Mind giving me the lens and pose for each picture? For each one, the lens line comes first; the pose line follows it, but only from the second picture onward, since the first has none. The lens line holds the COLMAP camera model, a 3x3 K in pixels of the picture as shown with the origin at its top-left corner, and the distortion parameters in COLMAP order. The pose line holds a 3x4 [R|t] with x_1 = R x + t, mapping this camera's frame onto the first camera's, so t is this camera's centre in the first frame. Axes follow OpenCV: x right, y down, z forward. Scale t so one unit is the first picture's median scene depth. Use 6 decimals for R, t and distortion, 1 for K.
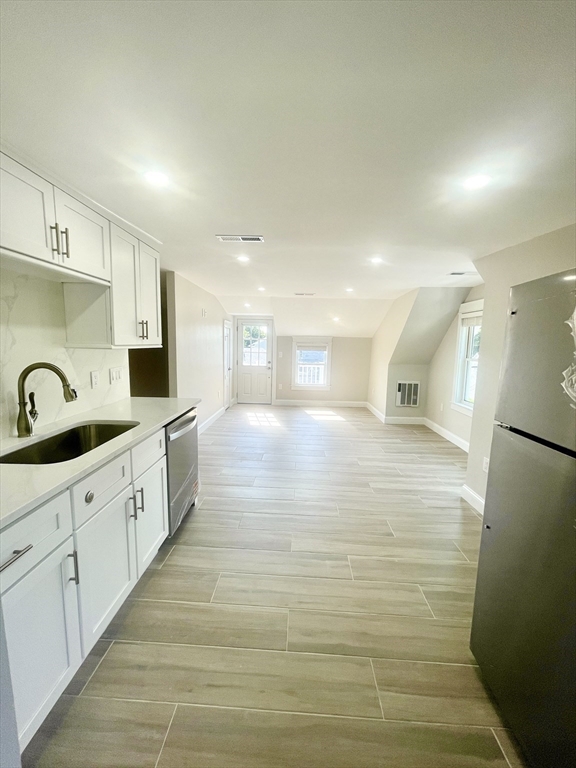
lens RADIAL K [[307.8, 0, 286.9], [0, 307.8, 382.0], [0, 0, 1]] dist [-0.002072, 0.000402]
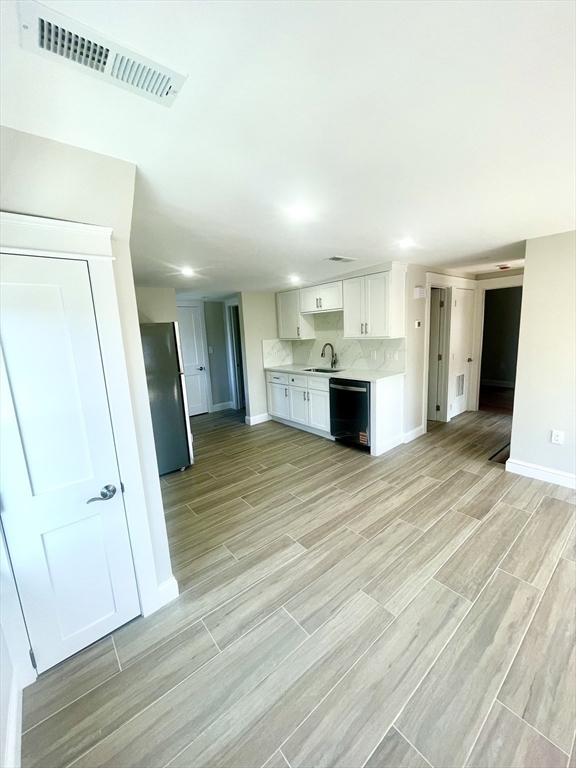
lens RADIAL K [[307.8, 0, 286.9], [0, 307.8, 382.0], [0, 0, 1]] dist [-0.002072, 0.000402]
pose [[-0.743466, 0.126342, -0.656731, 0.884856], [-0.054158, 0.967394, 0.247417, -0.242762], [0.666577, 0.219514, -0.712382, 1.743610]]
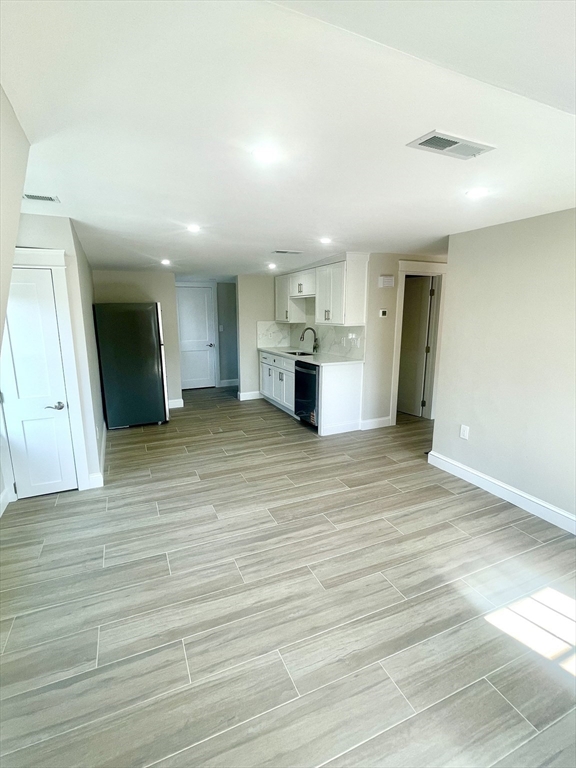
lens RADIAL K [[358.0, 0, 271.1], [0, 358.0, 383.7], [0, 0, 1]] dist [-0.001120, -0.000012]
pose [[-0.905691, 0.066302, -0.418721, 0.633495], [-0.069099, 0.951399, 0.300108, -0.338258], [0.418269, 0.300739, -0.857092, 2.409478]]
